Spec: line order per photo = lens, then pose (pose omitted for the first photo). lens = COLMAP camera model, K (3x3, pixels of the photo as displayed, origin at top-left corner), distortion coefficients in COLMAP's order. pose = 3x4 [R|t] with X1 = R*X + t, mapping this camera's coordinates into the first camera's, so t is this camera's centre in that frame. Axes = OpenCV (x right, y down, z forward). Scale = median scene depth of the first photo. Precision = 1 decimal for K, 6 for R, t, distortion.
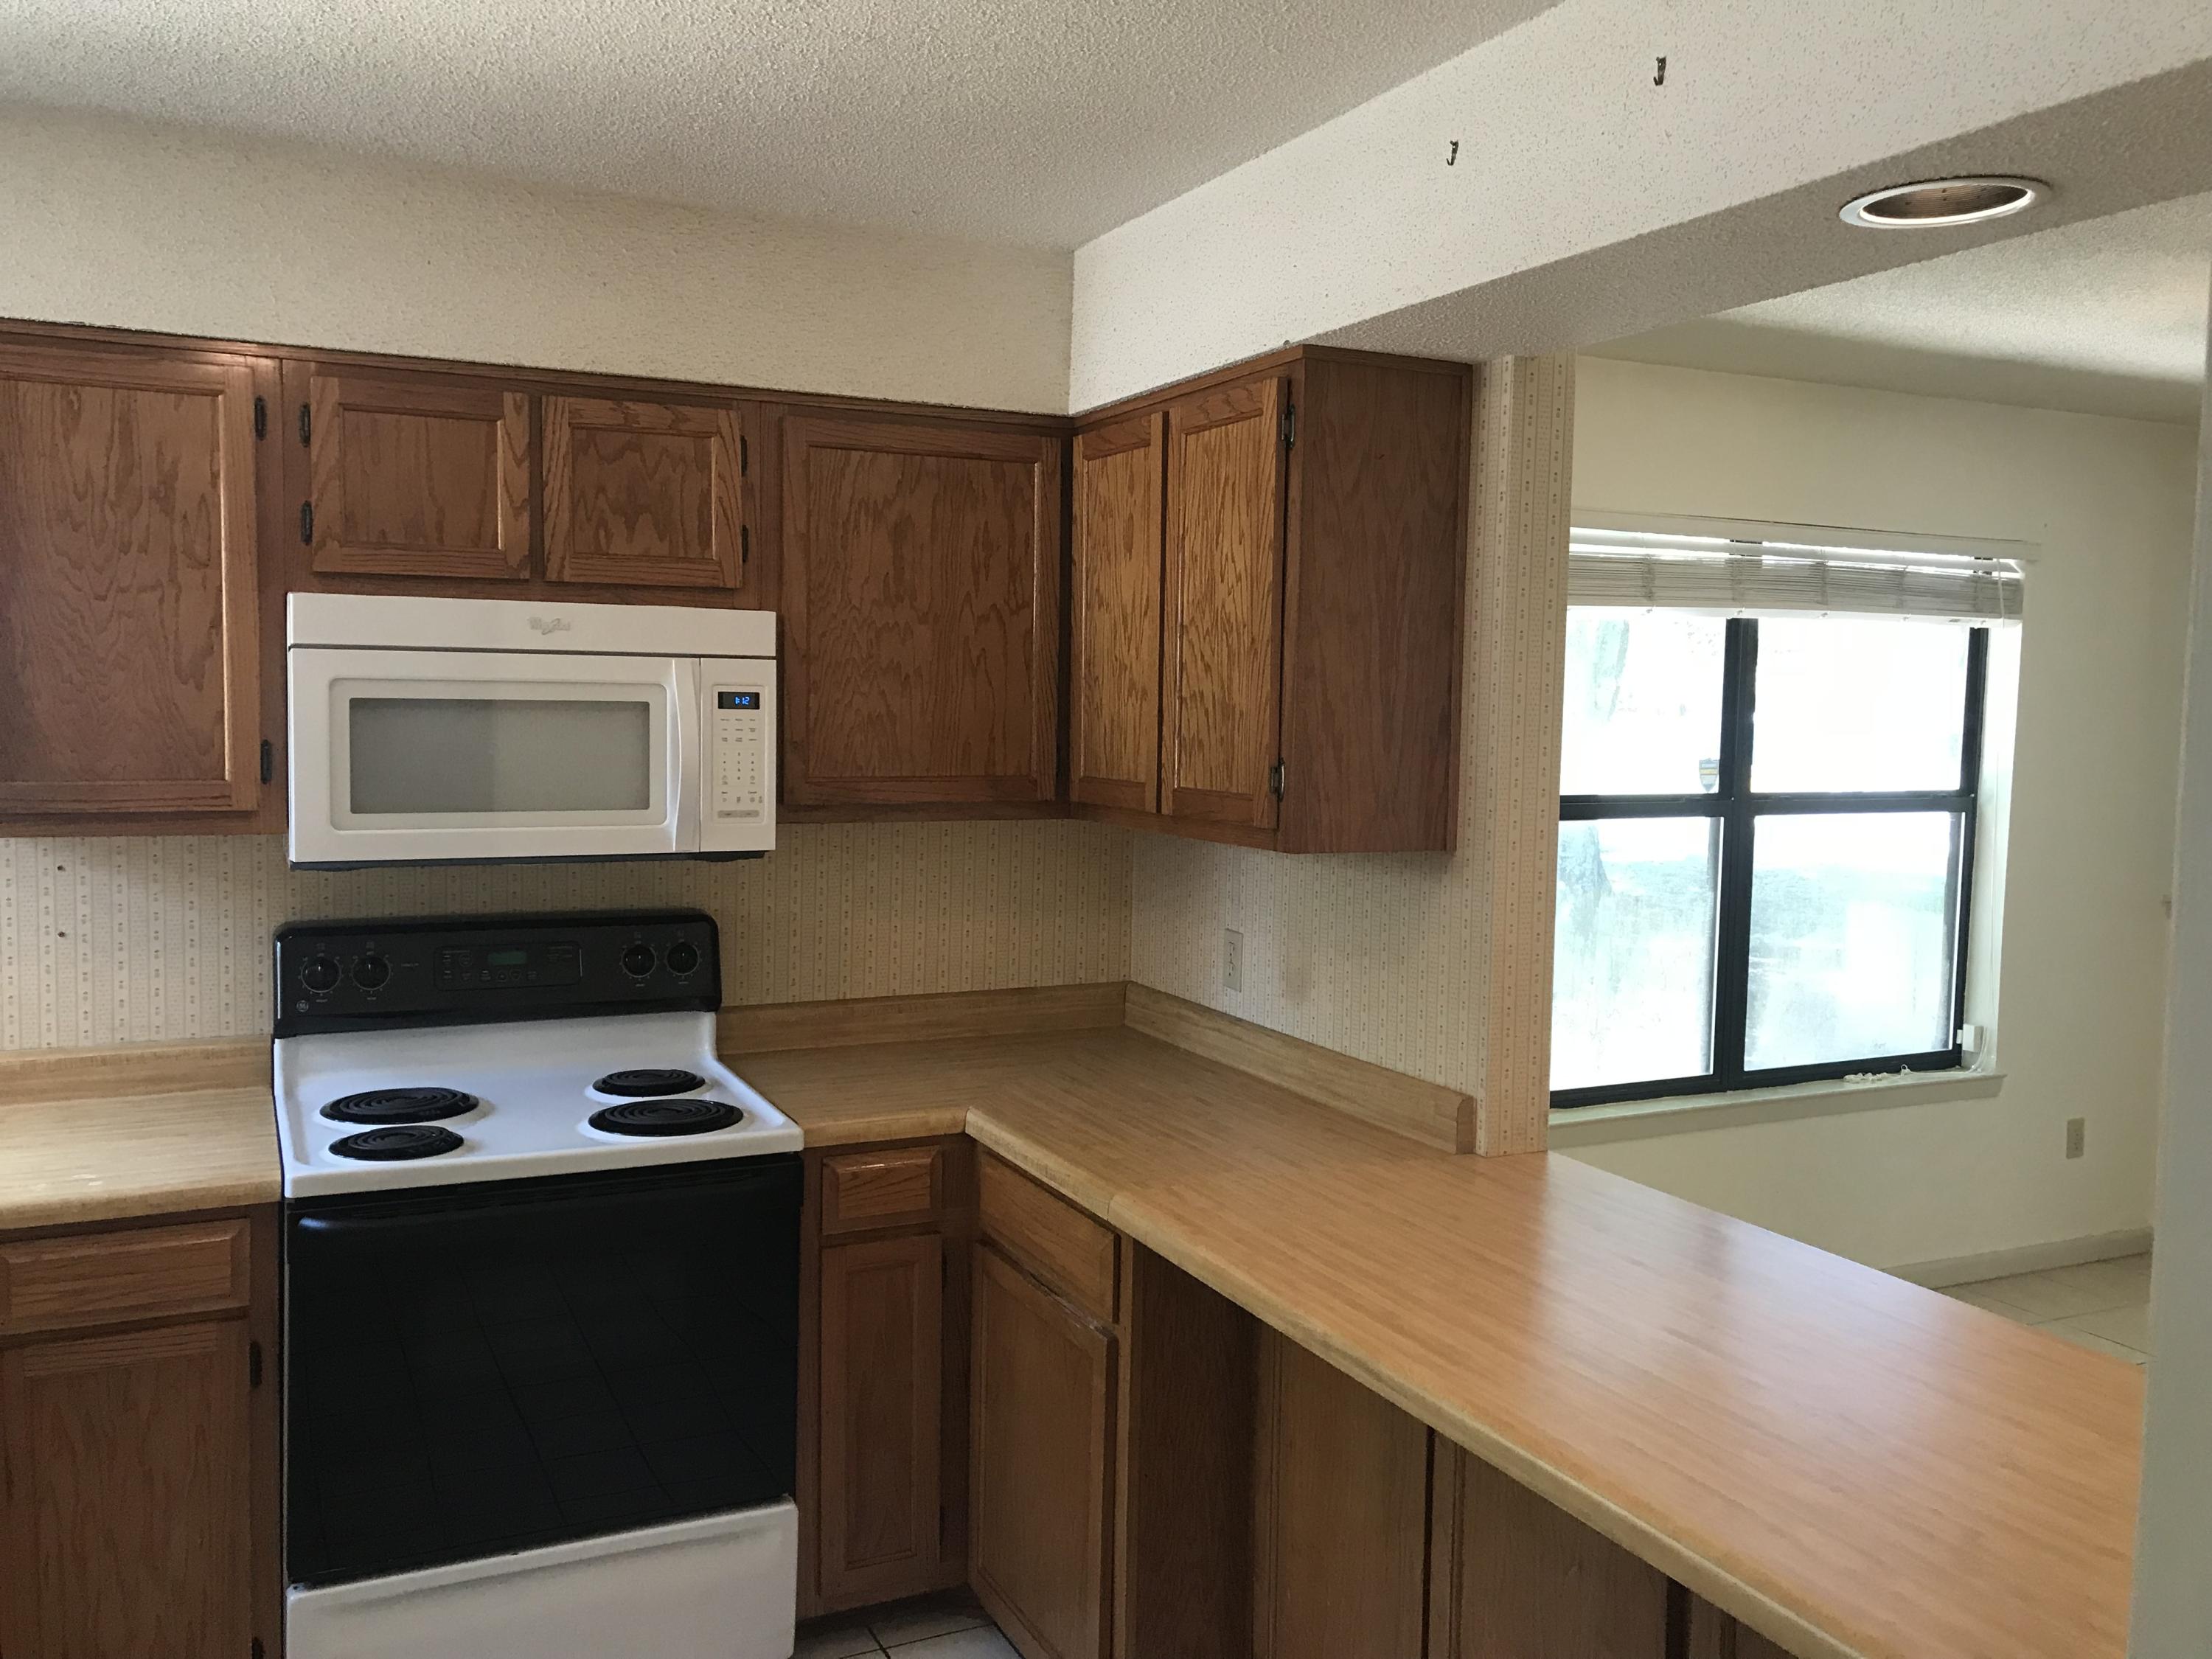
lens RADIAL K [[1775.5, 0, 1106.0], [0, 1775.5, 829.5], [0, 0, 1]] dist [0.013310, -0.005094]
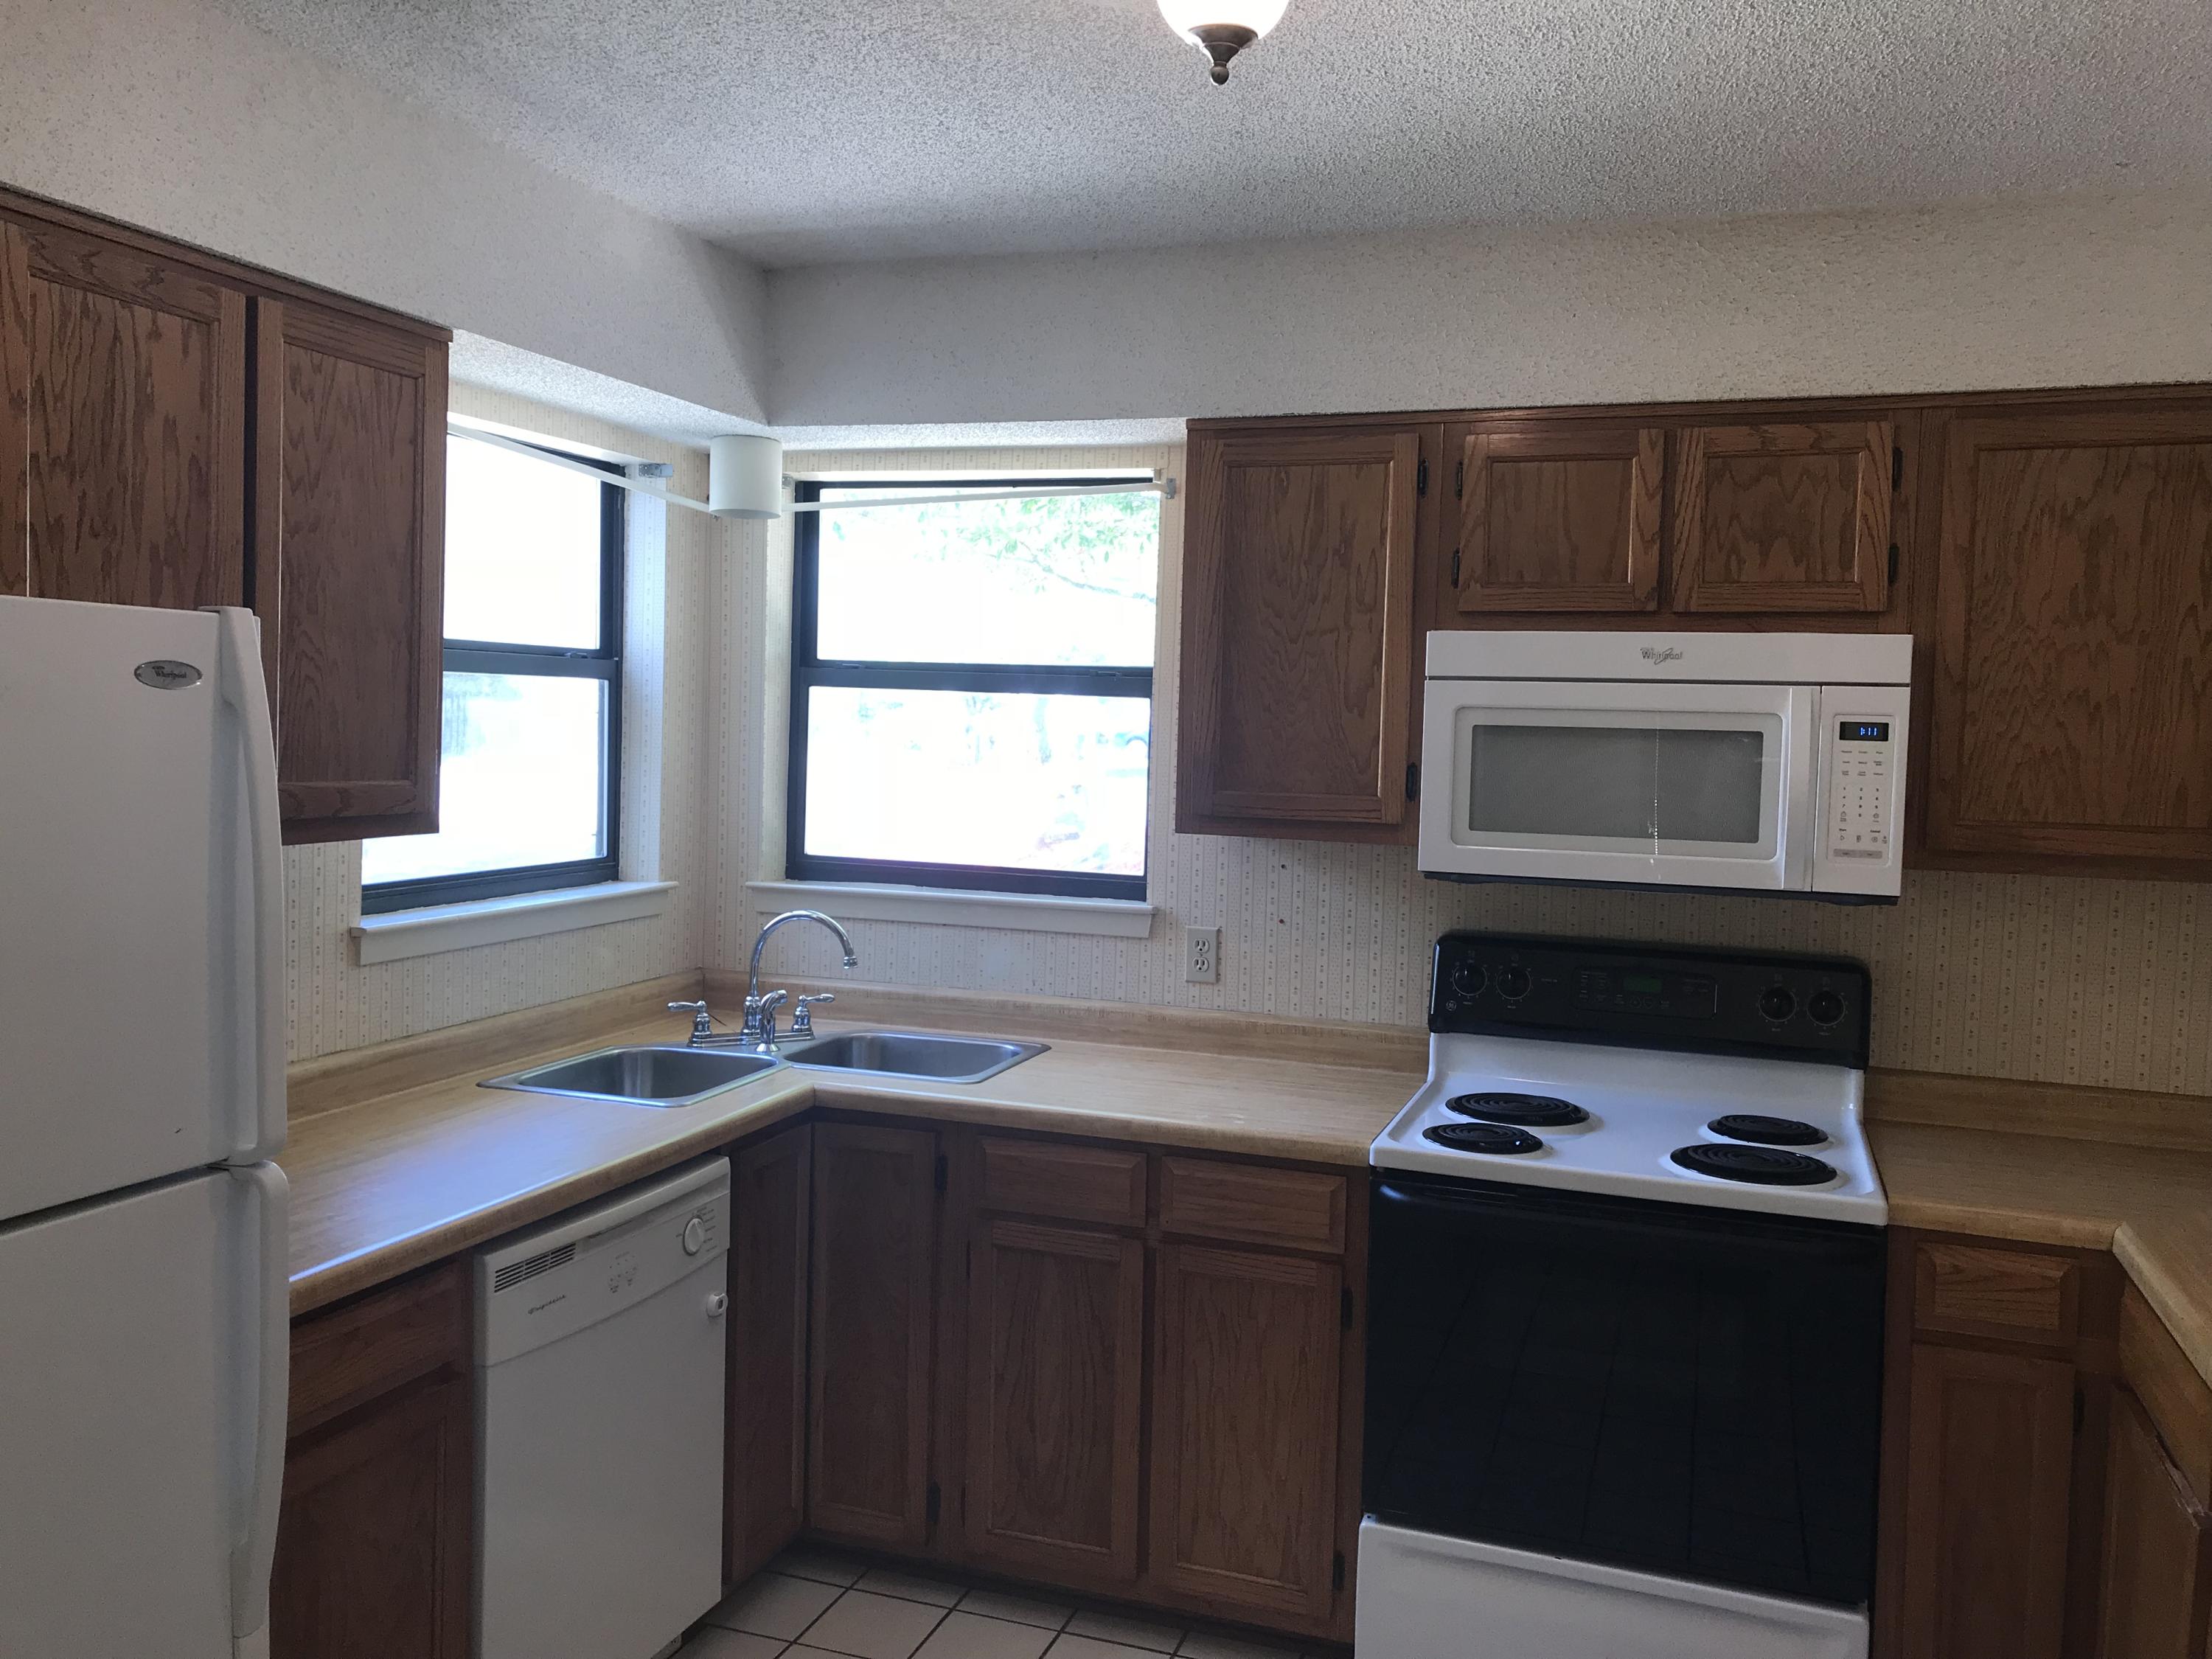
lens RADIAL K [[1786.2, 0, 1106.0], [0, 1786.2, 829.5], [0, 0, 1]] dist [0.002140, 0.005370]
pose [[0.690604, 0.044661, -0.721853, 0.197777], [-0.068209, 0.997665, -0.003531, 0.008890], [0.720010, 0.051676, 0.692037, 0.072730]]
